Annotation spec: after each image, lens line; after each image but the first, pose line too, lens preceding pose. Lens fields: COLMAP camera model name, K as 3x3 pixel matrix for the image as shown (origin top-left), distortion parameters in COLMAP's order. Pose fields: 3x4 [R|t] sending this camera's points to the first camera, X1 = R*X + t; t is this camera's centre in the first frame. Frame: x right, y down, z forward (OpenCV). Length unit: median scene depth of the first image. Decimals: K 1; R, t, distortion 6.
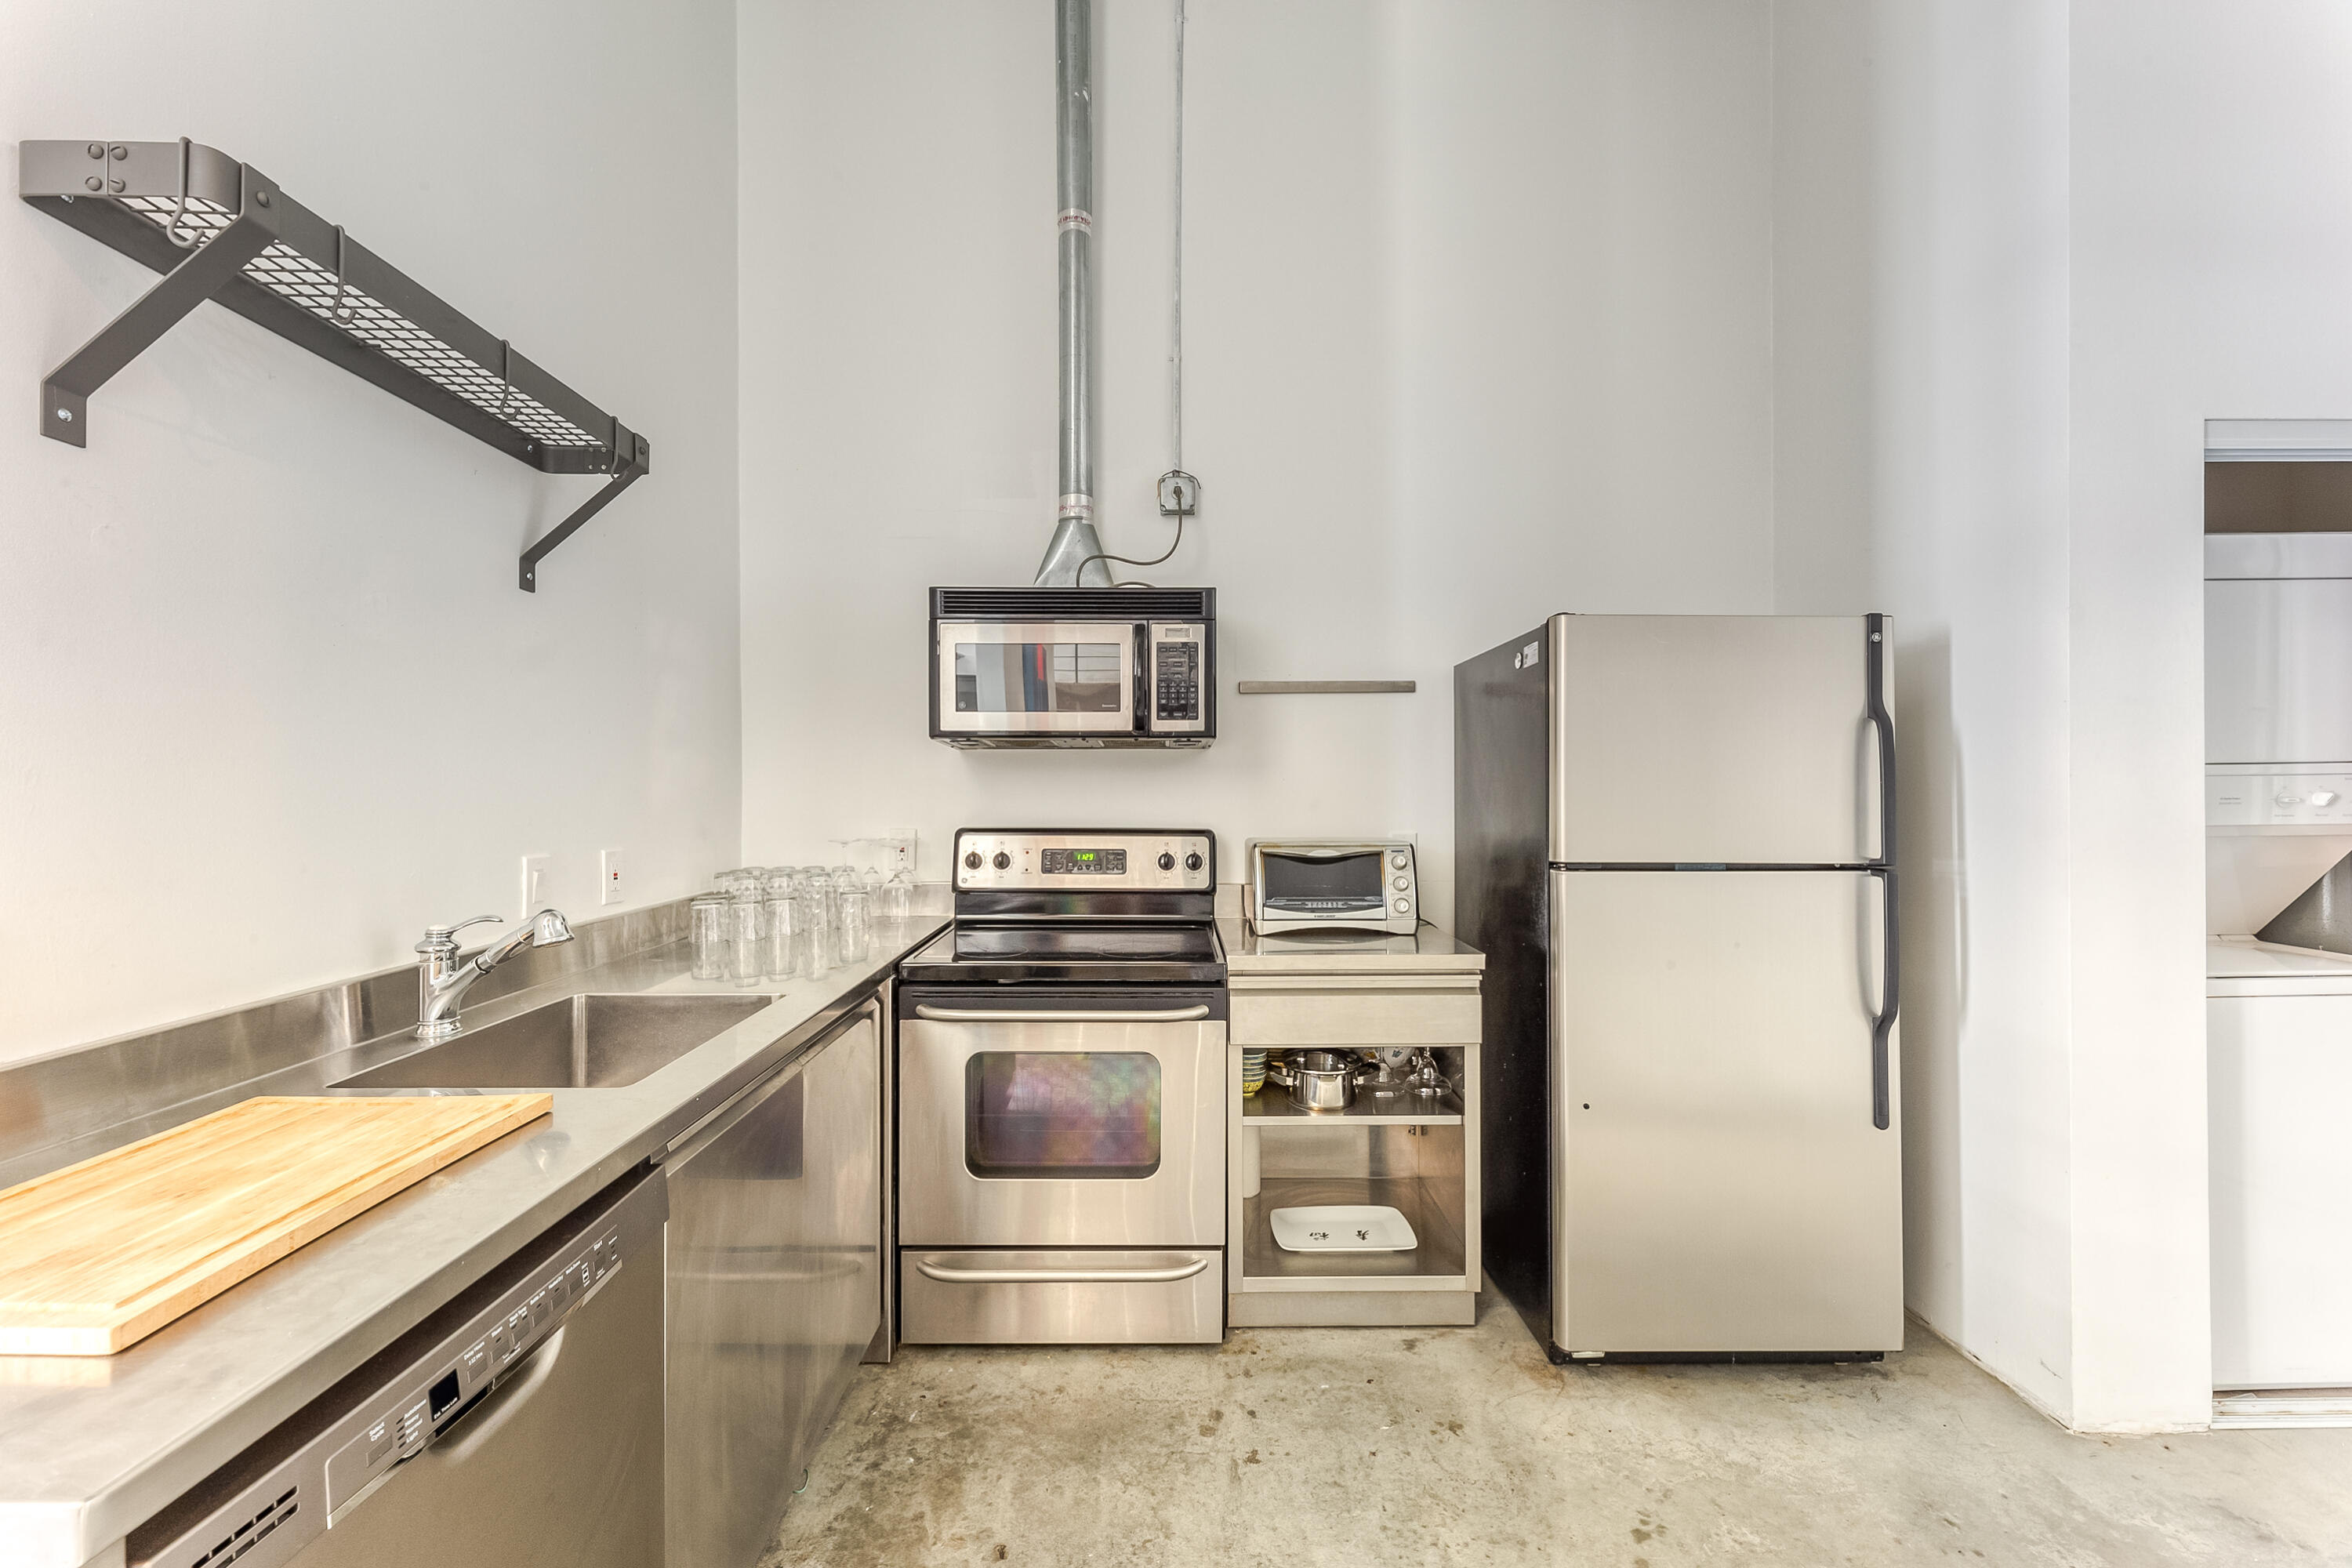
lens RADIAL K [[947.9, 0, 1176.0], [0, 947.9, 784.0], [0, 0, 1]] dist [0.000385, 0.000531]
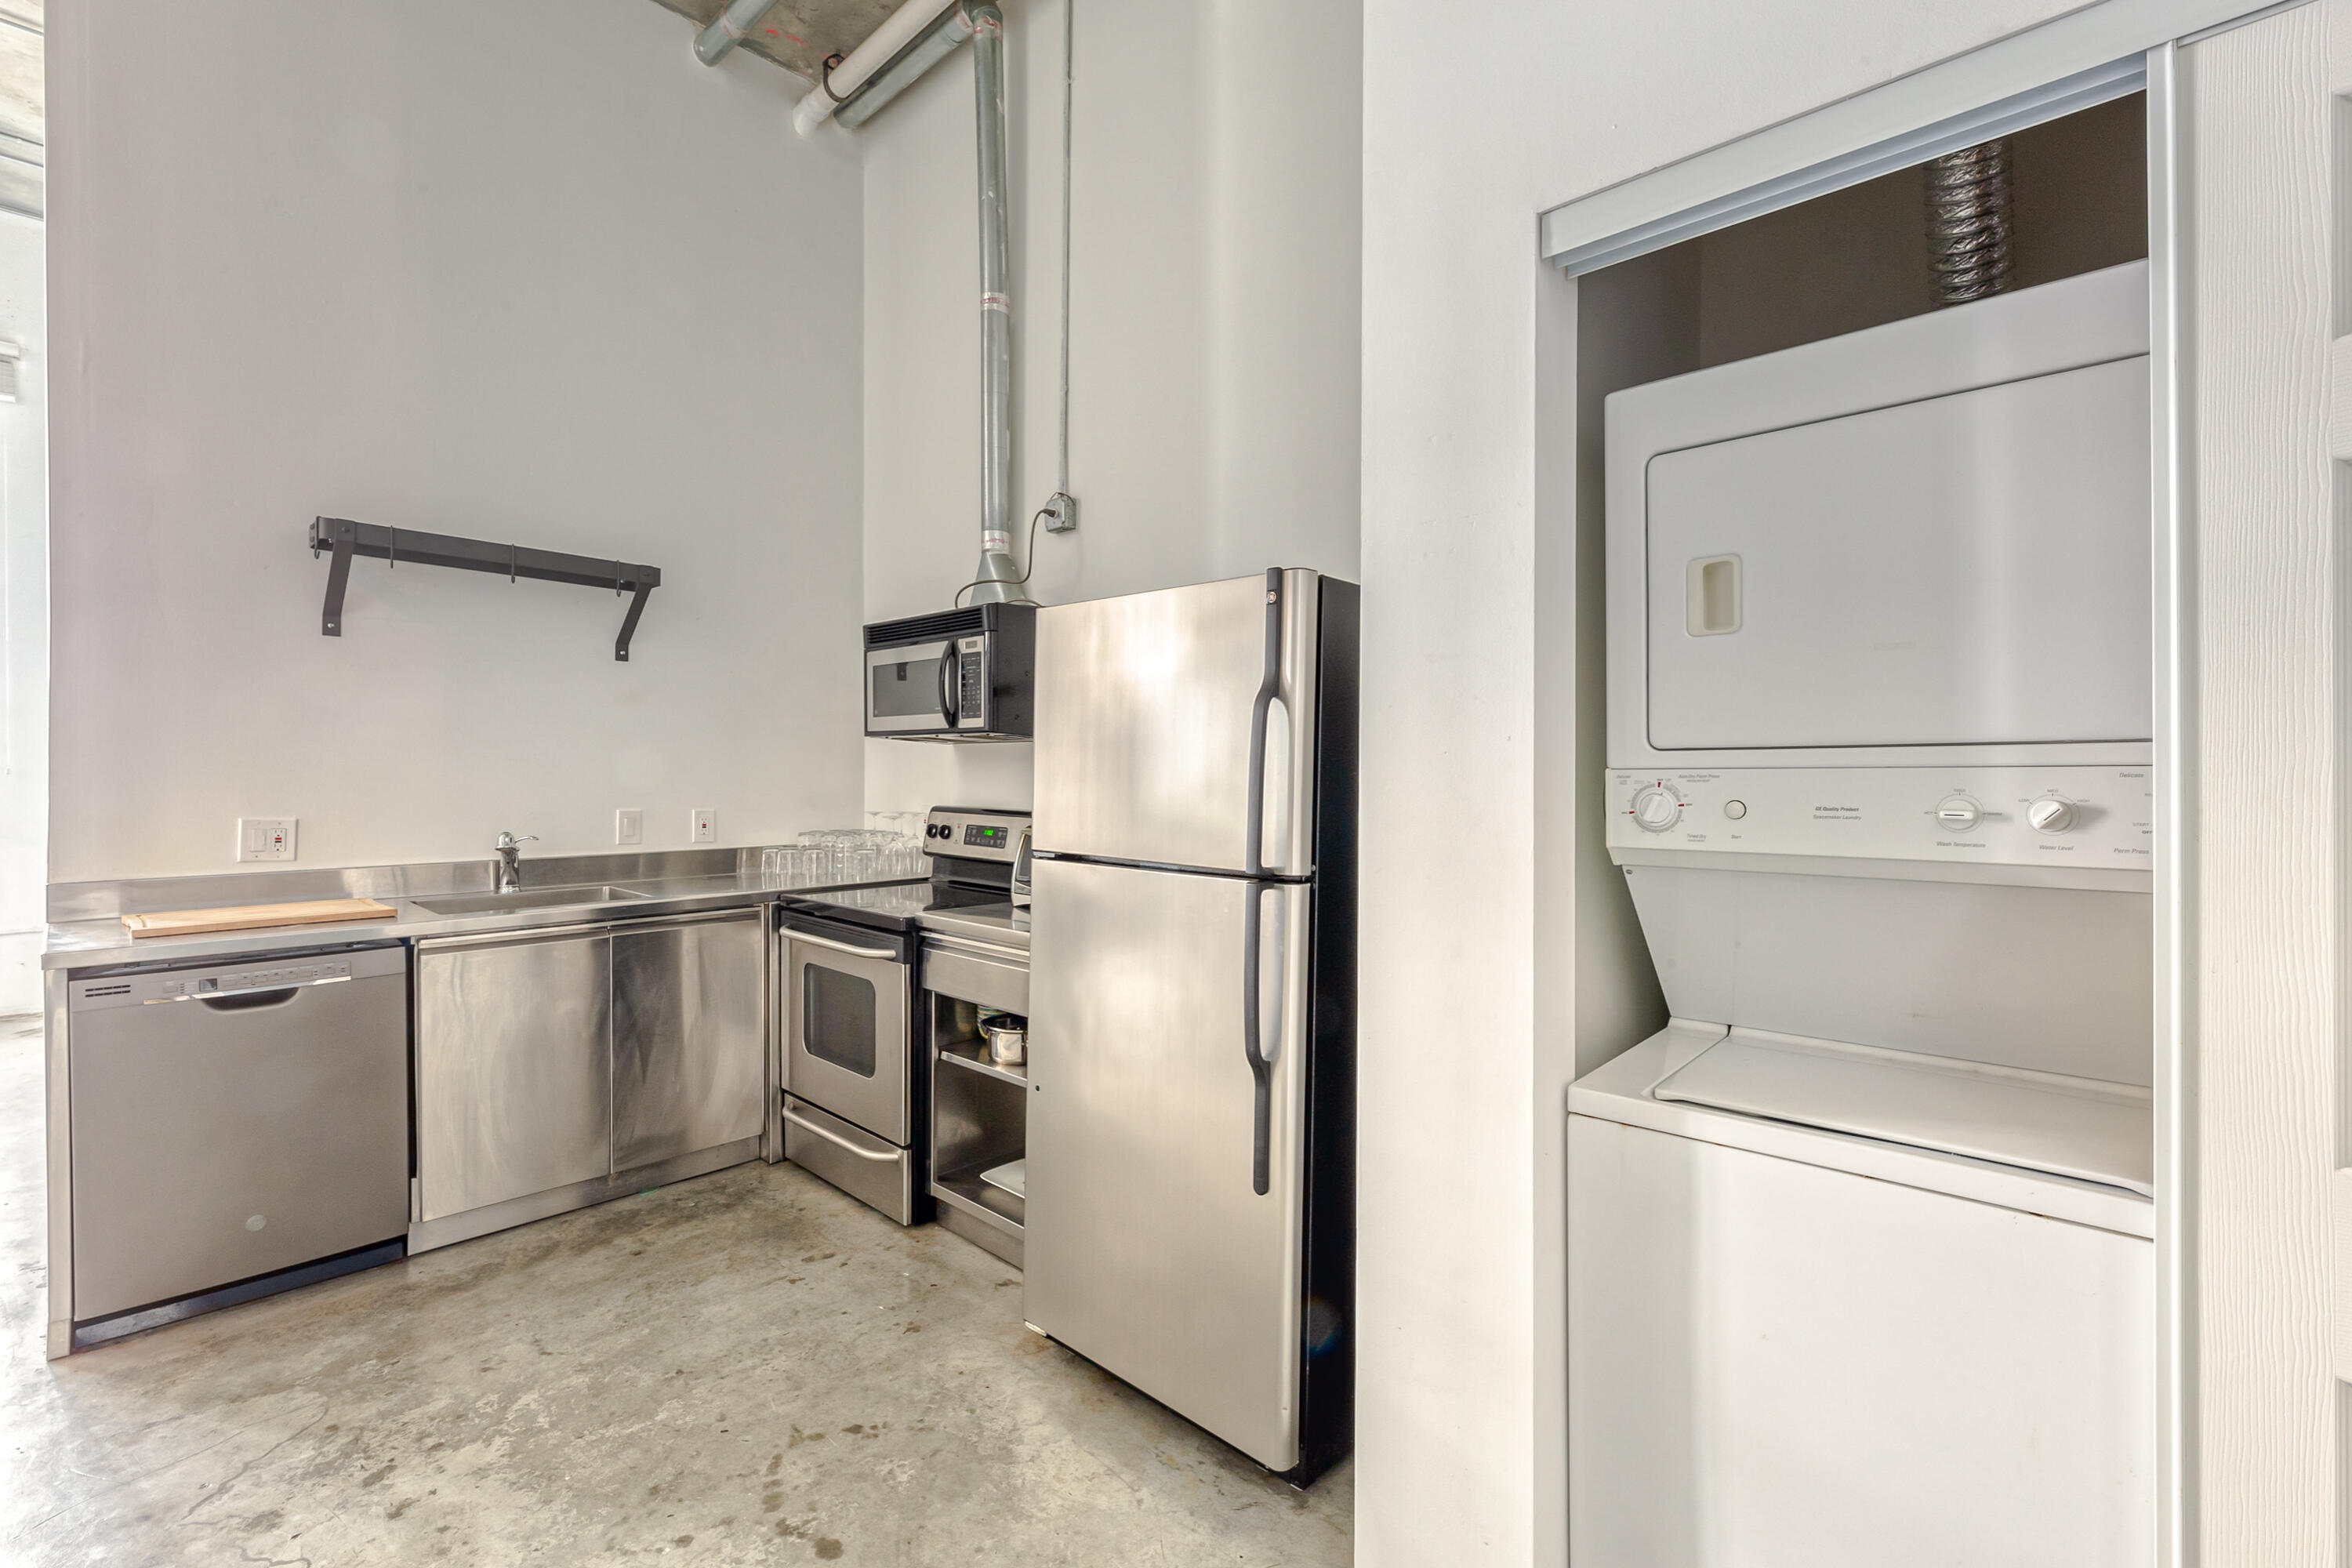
lens RADIAL K [[1023.4, 0, 1178.5], [0, 1023.4, 785.9], [0, 0, 1]] dist [0.001234, -0.000401]
pose [[0.722011, 0.015377, -0.691711, 1.101557], [-0.007406, 0.999867, 0.014497, -0.003478], [0.691842, -0.005344, 0.722029, 0.260533]]
